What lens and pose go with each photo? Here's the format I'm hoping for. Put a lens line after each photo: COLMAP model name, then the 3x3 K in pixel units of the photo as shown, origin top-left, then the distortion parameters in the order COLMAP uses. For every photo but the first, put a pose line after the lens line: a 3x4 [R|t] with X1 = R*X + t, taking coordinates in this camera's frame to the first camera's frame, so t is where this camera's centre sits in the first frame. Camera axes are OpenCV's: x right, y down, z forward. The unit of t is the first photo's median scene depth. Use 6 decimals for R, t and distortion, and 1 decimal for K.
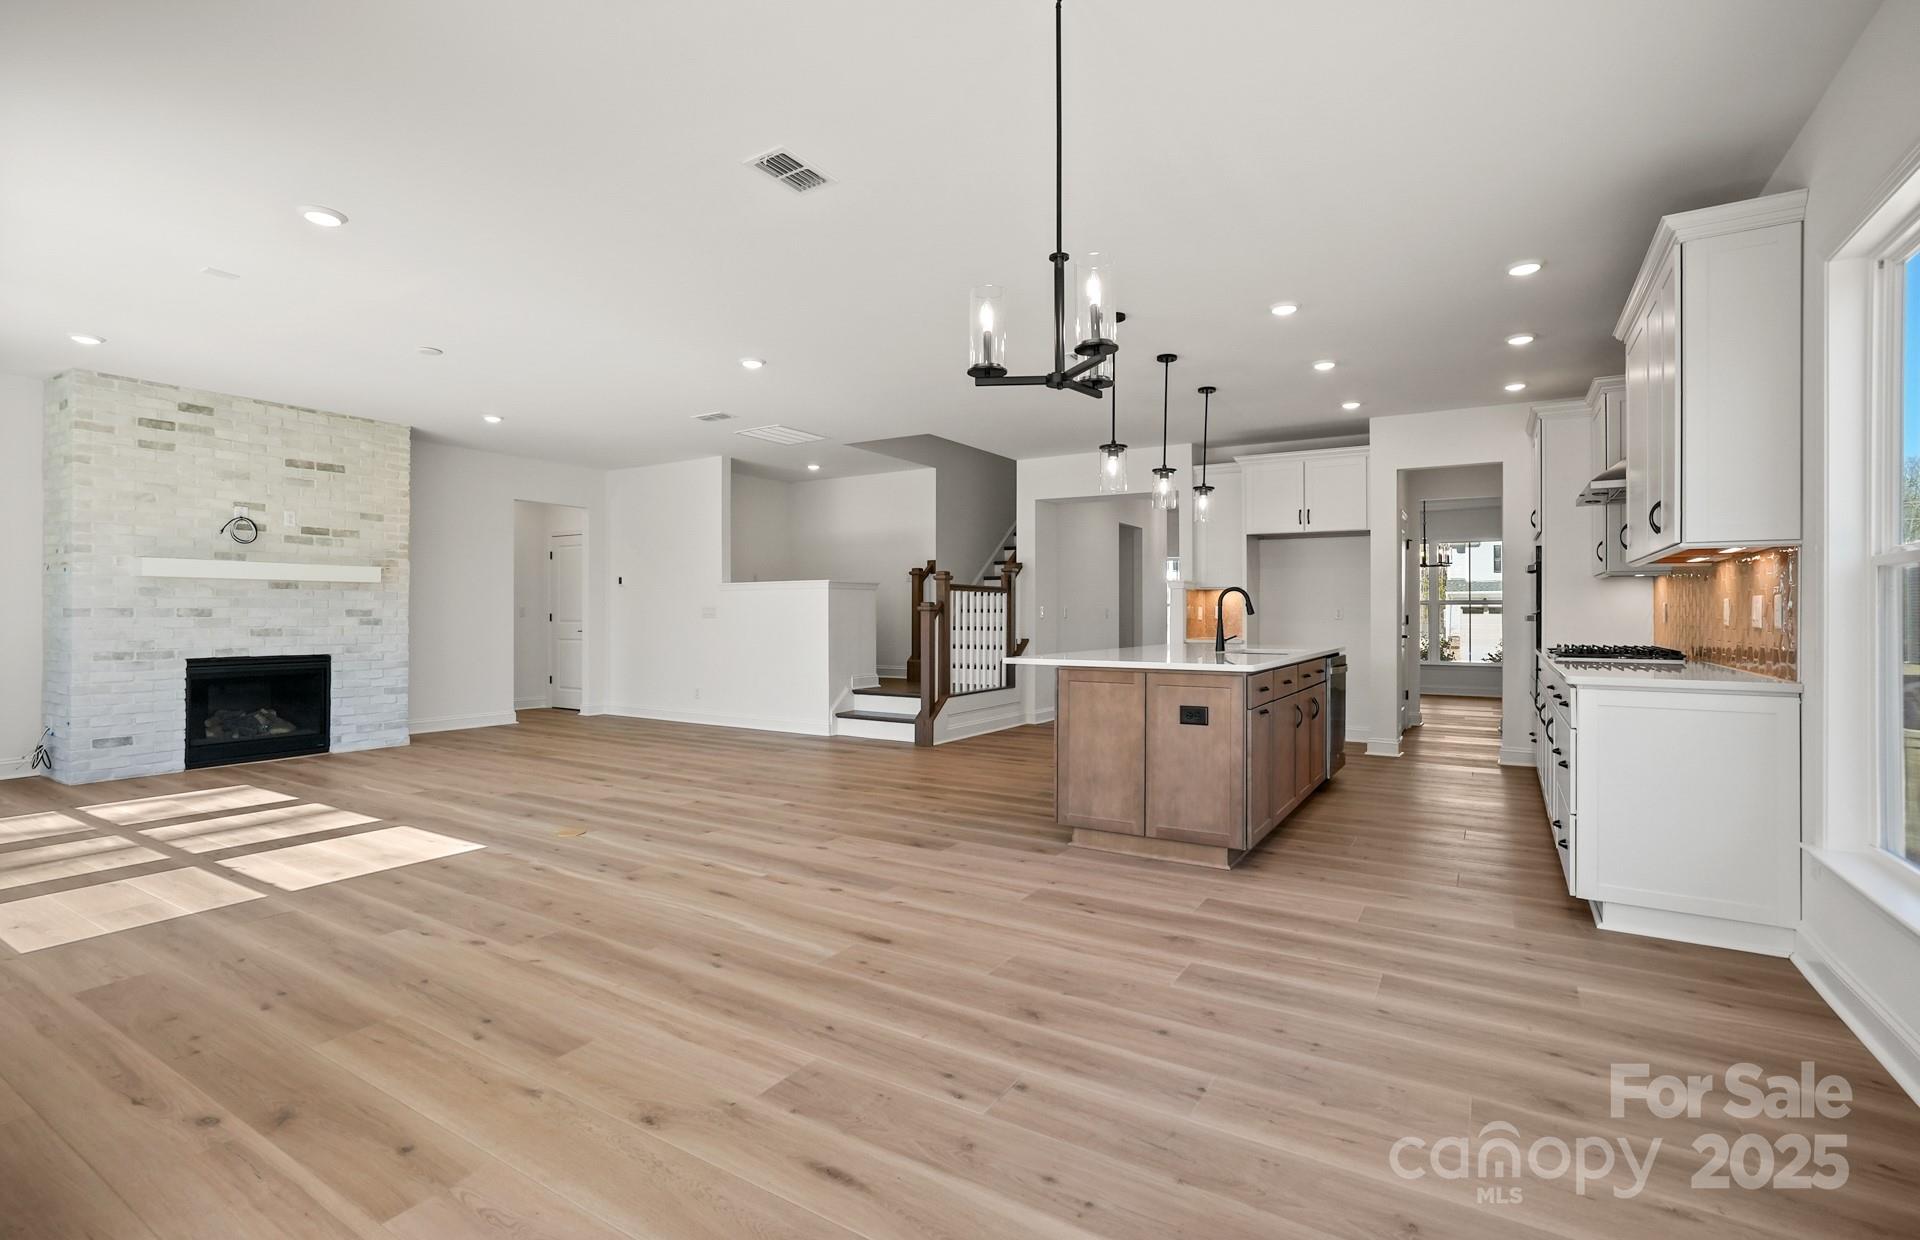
lens RADIAL K [[879.4, 0, 955.4], [0, 879.4, 600.3], [0, 0, 1]] dist [-0.046048, 0.028313]
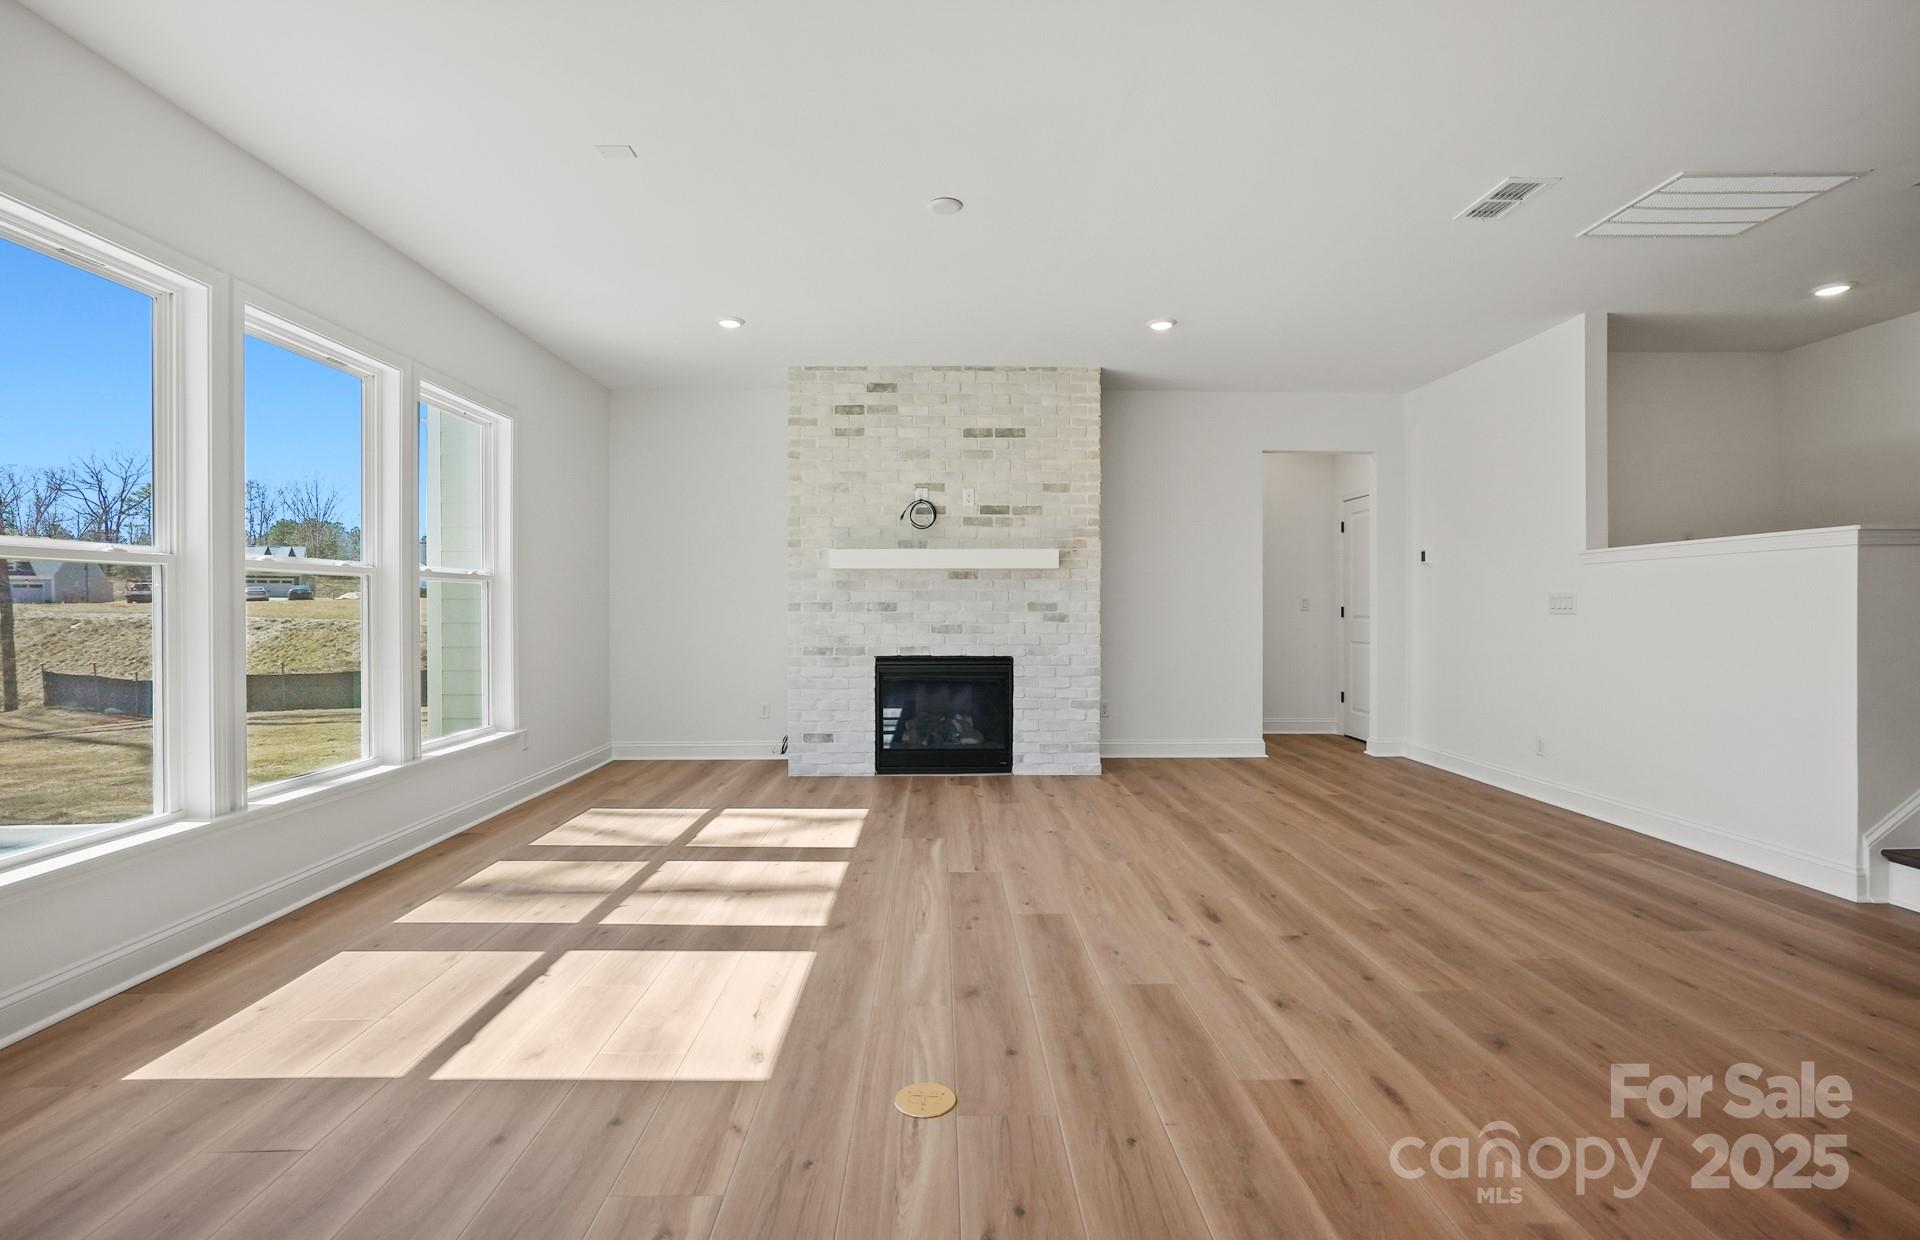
lens RADIAL K [[878.5, 0, 956.3], [0, 878.5, 611.5], [0, 0, 1]] dist [-0.050453, 0.027528]
pose [[0.540154, 0.002677, -0.841562, -0.043567], [0.014497, 0.999817, 0.012485, 0.008916], [0.841441, -0.018943, 0.540016, 0.564704]]
